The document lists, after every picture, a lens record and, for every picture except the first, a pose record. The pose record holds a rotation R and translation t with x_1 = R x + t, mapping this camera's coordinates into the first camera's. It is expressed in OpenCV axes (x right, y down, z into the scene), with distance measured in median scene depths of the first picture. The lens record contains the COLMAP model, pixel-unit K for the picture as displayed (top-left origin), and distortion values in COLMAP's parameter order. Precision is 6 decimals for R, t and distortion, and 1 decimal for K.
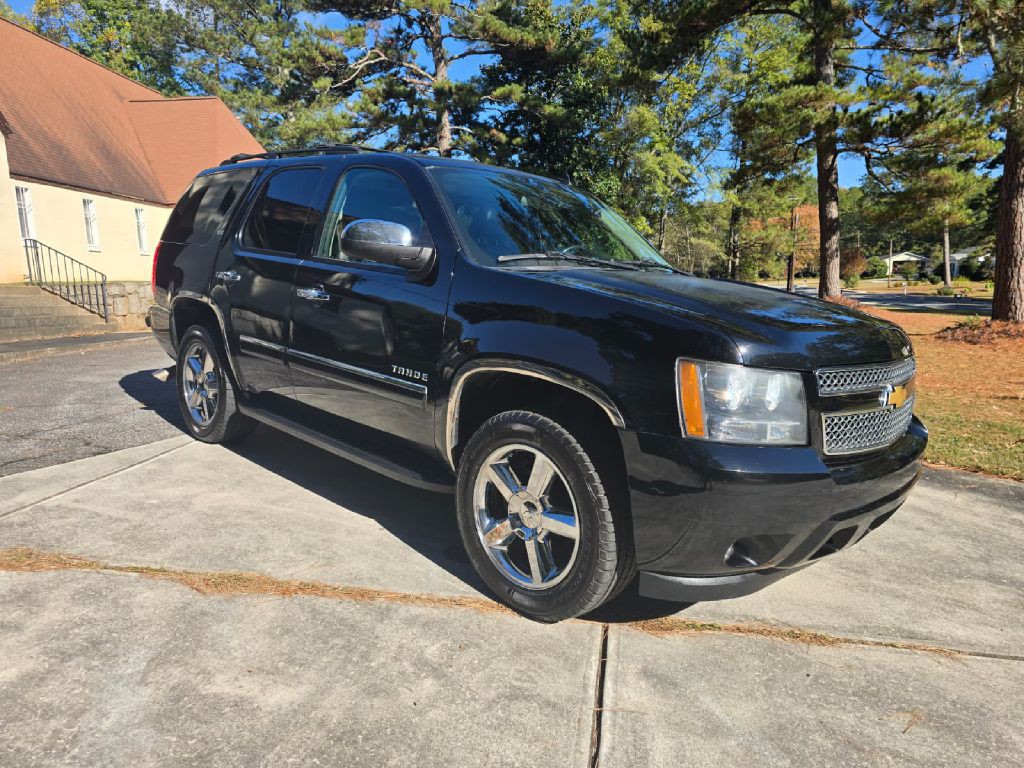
lens RADIAL K [[687.8, 0, 524.0], [0, 687.8, 387.3], [0, 0, 1]] dist [0.037555, -0.030790]
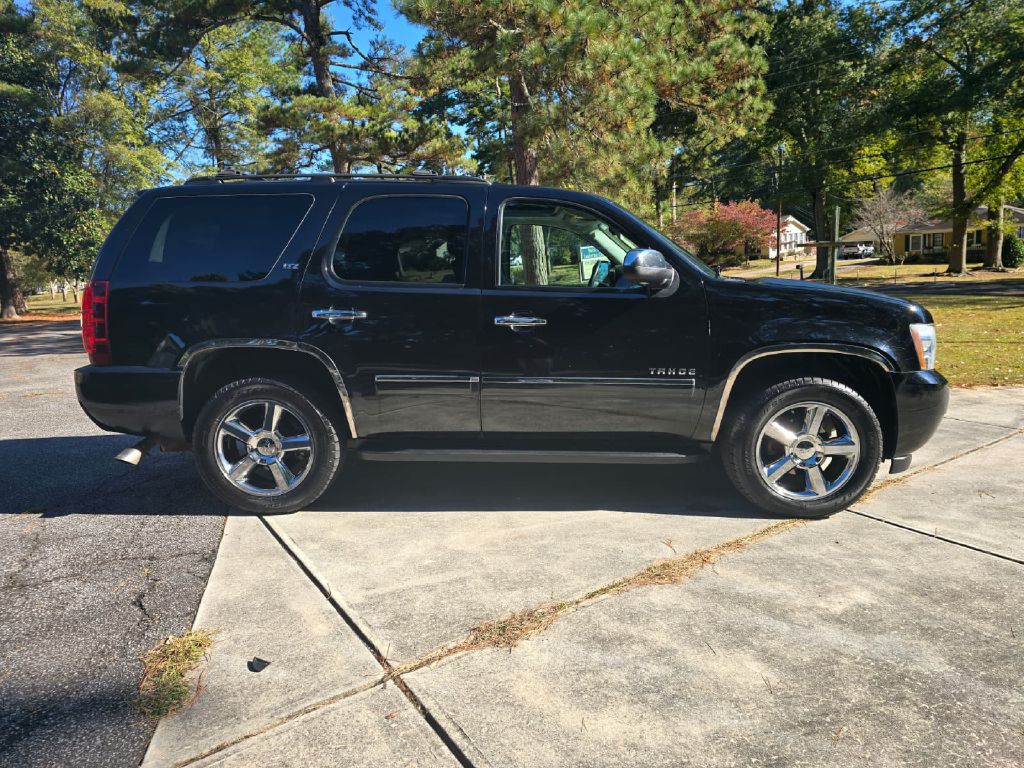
lens RADIAL K [[690.0, 0, 515.9], [0, 690.0, 385.2], [0, 0, 1]] dist [0.029750, -0.024500]
pose [[0.736730, -0.162593, 0.656348, -0.192578], [0.163693, 0.984674, 0.060187, -0.018991], [-0.656075, 0.063098, 0.752054, 0.042803]]
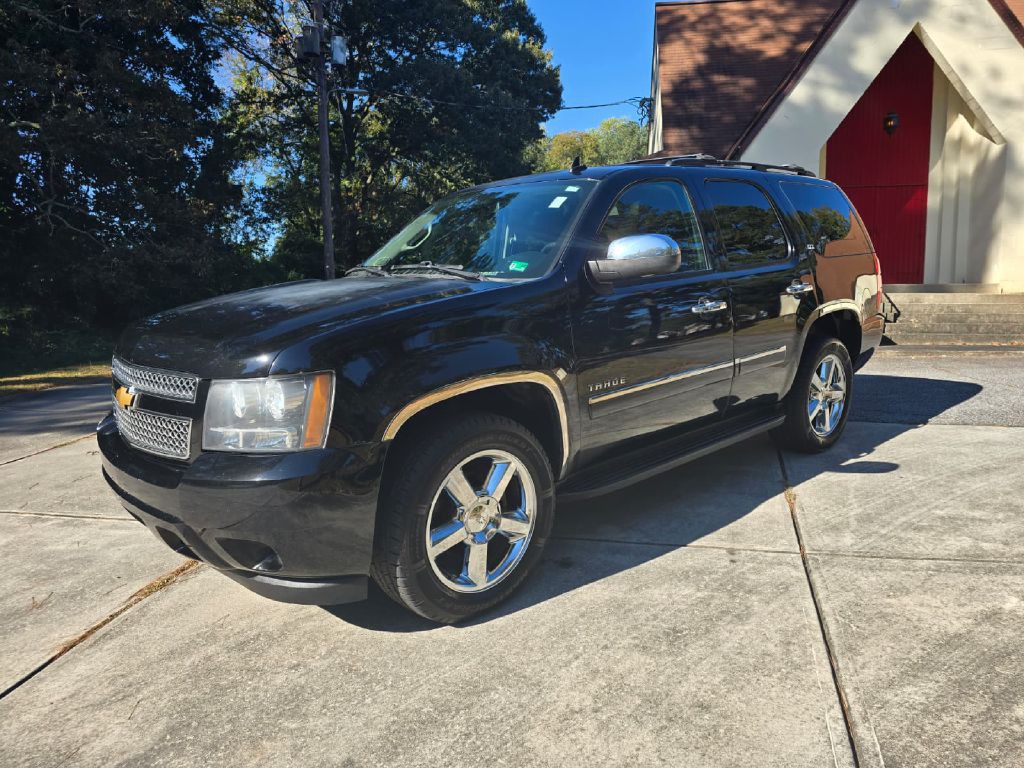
lens RADIAL K [[680.3, 0, 524.2], [0, 680.3, 380.7], [0, 0, 1]] dist [0.056713, -0.052444]
pose [[-0.058799, 0.114826, -0.991644, 0.210454], [-0.137288, 0.982994, 0.121965, -0.030268], [0.988784, 0.143312, -0.042035, 0.226817]]
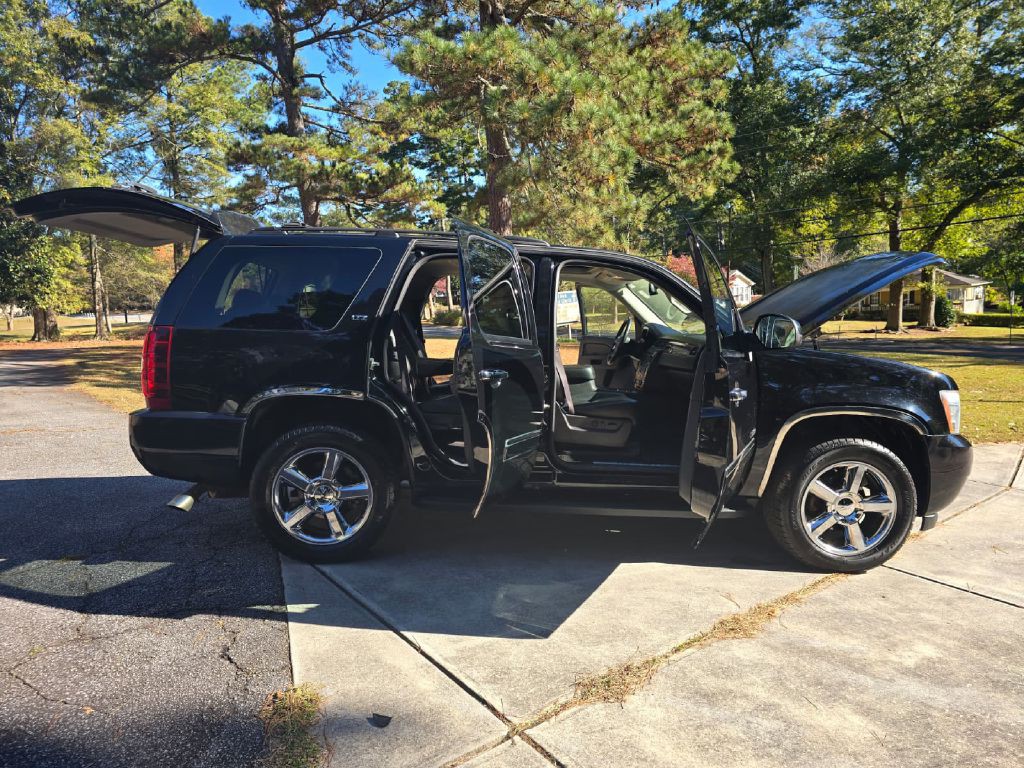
lens RADIAL K [[689.4, 0, 512.9], [0, 689.4, 393.1], [0, 0, 1]] dist [0.025342, -0.024585]
pose [[0.692377, -0.111487, 0.712871, -0.219330], [0.136463, 0.990393, 0.022350, -0.027753], [-0.708514, 0.081806, 0.700939, 0.061460]]
